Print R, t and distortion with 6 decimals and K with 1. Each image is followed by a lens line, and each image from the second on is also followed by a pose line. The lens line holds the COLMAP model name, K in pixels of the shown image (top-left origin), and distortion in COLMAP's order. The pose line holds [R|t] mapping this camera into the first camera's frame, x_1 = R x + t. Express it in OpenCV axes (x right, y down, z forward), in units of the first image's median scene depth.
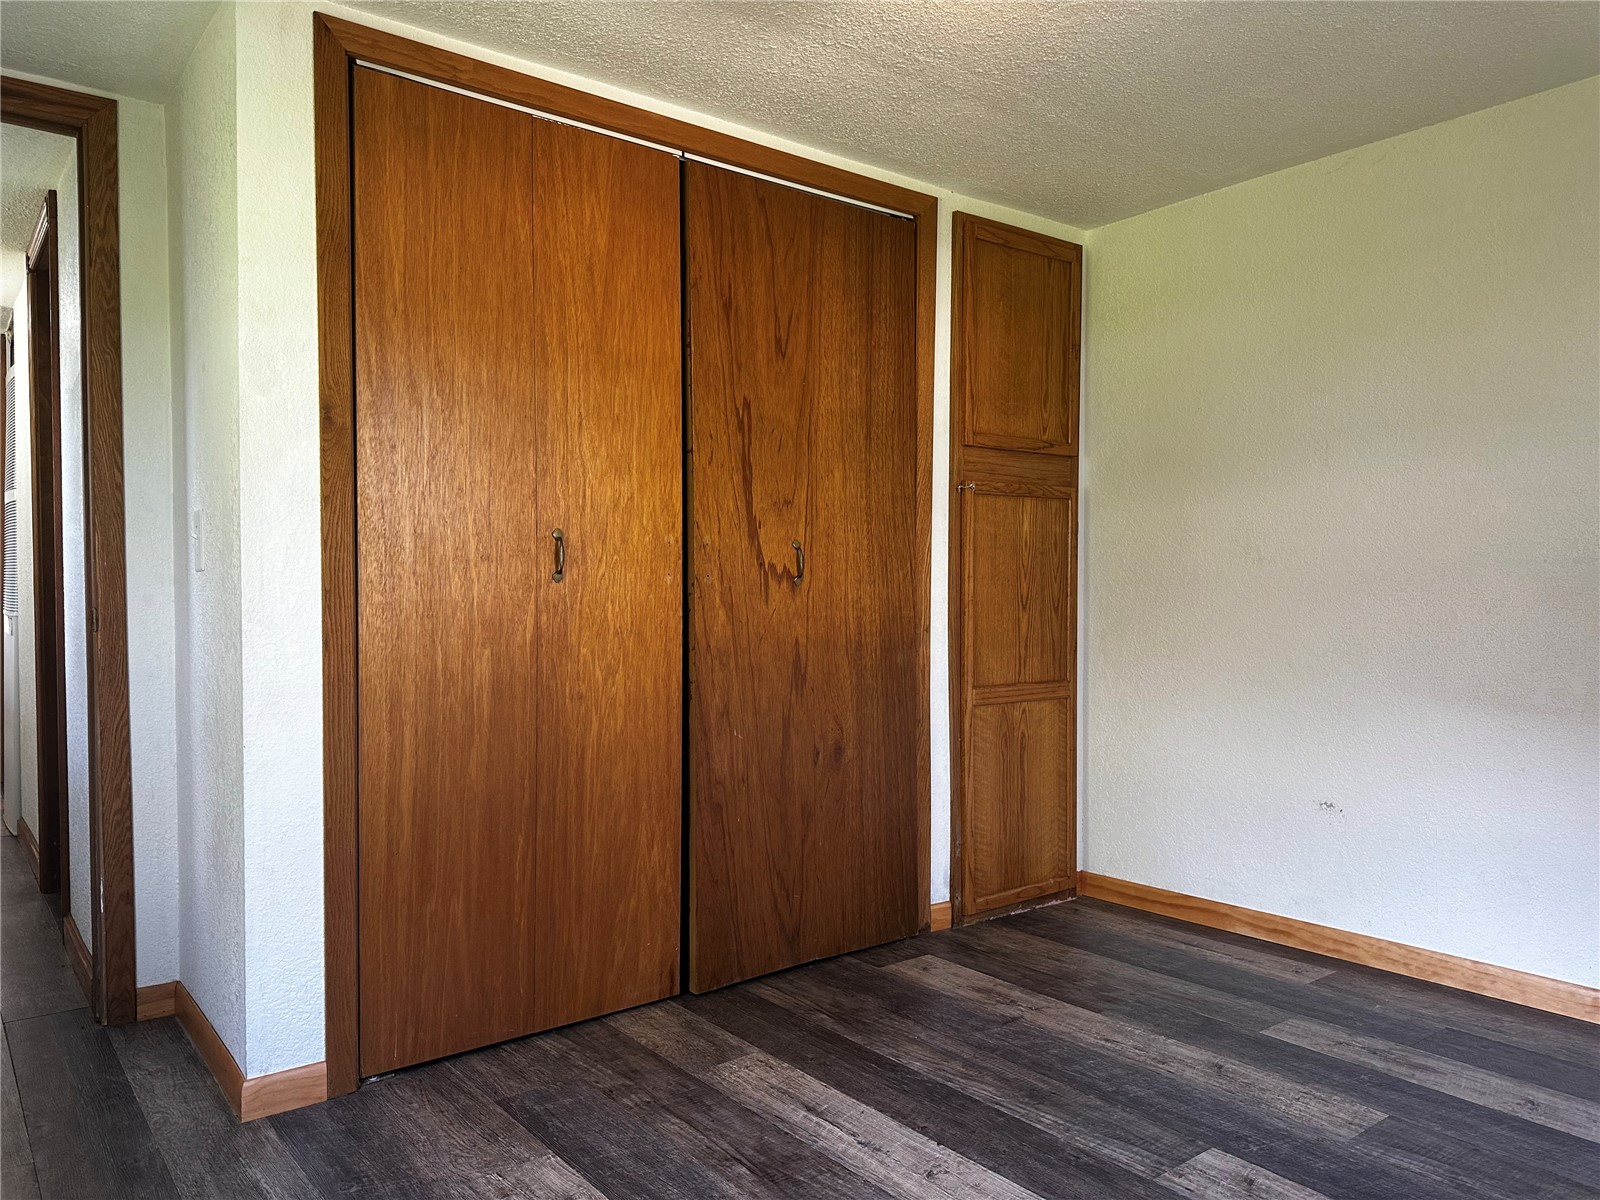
lens RADIAL K [[1140.7, 0, 808.9], [0, 1140.7, 617.6], [0, 0, 1]] dist [0.228963, -0.381222]
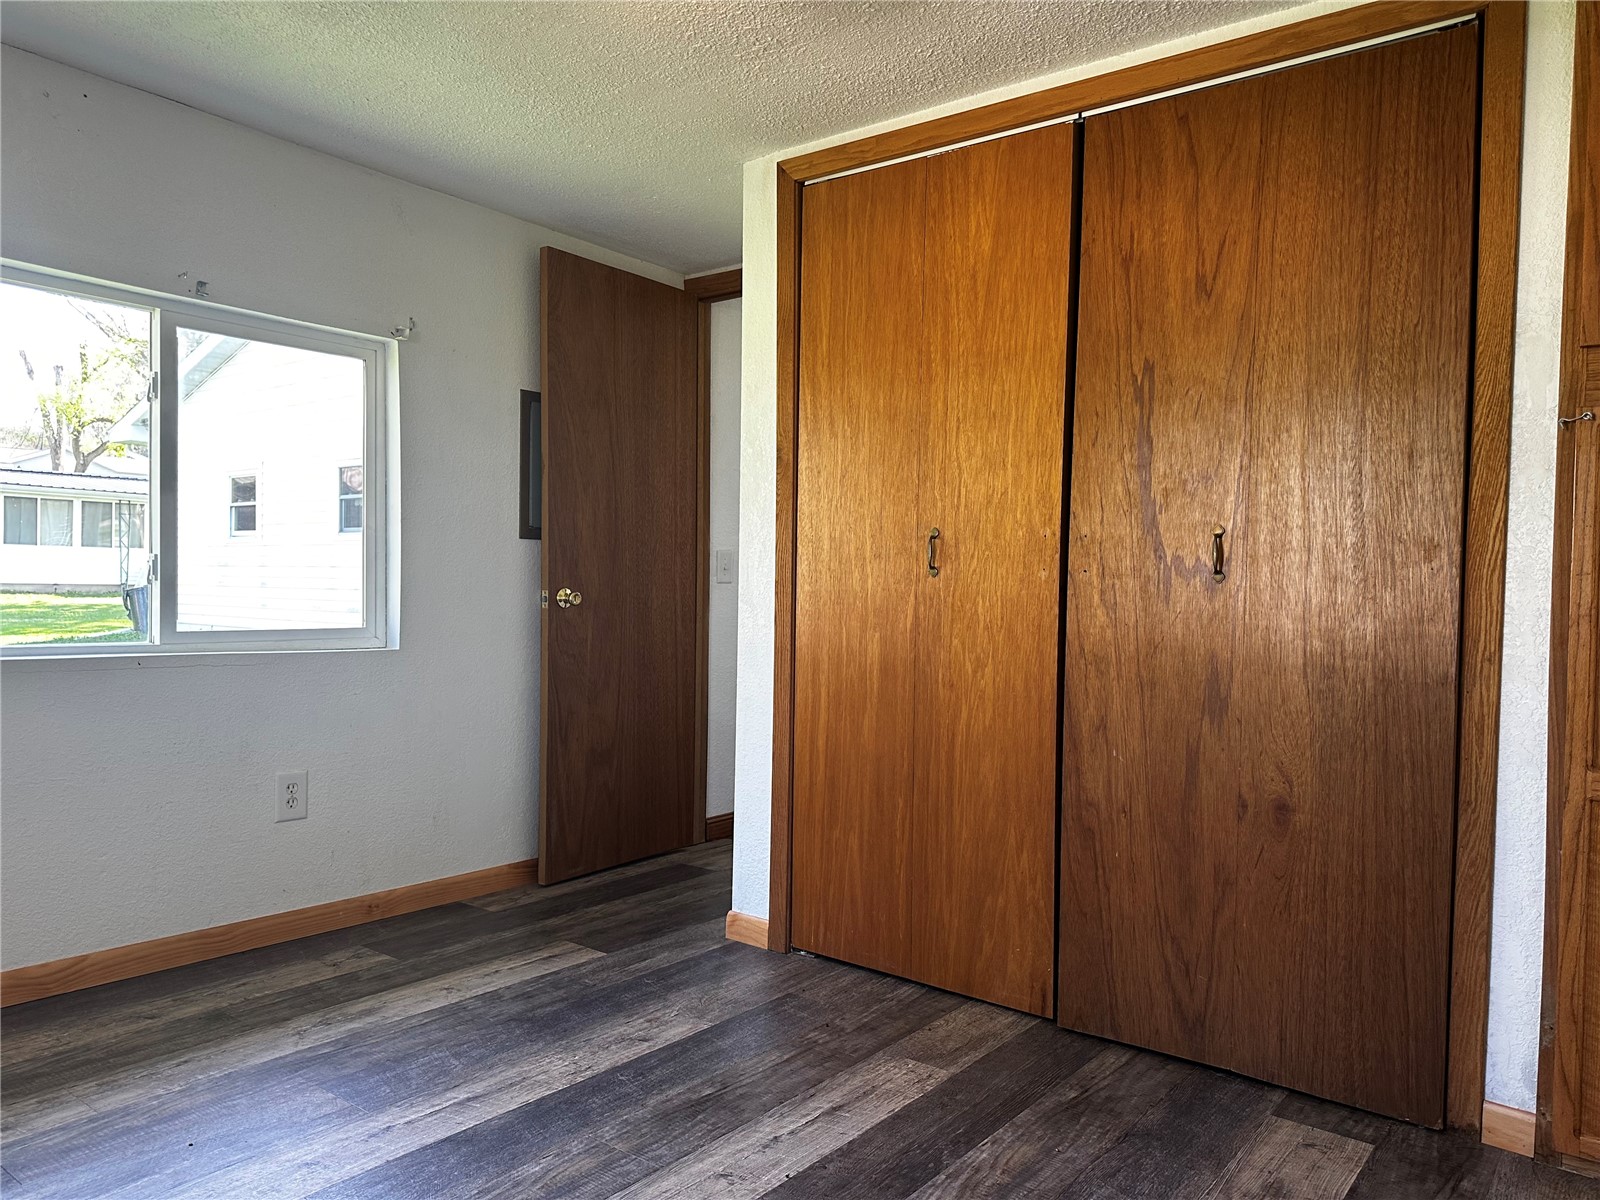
lens RADIAL K [[1140.7, 0, 808.9], [0, 1140.7, 617.6], [0, 0, 1]] dist [0.228963, -0.381222]
pose [[0.241982, 0.034940, -0.969651, 0.796937], [-0.046621, 0.998616, 0.024350, -0.012915], [0.969160, 0.039314, 0.243276, 0.614817]]
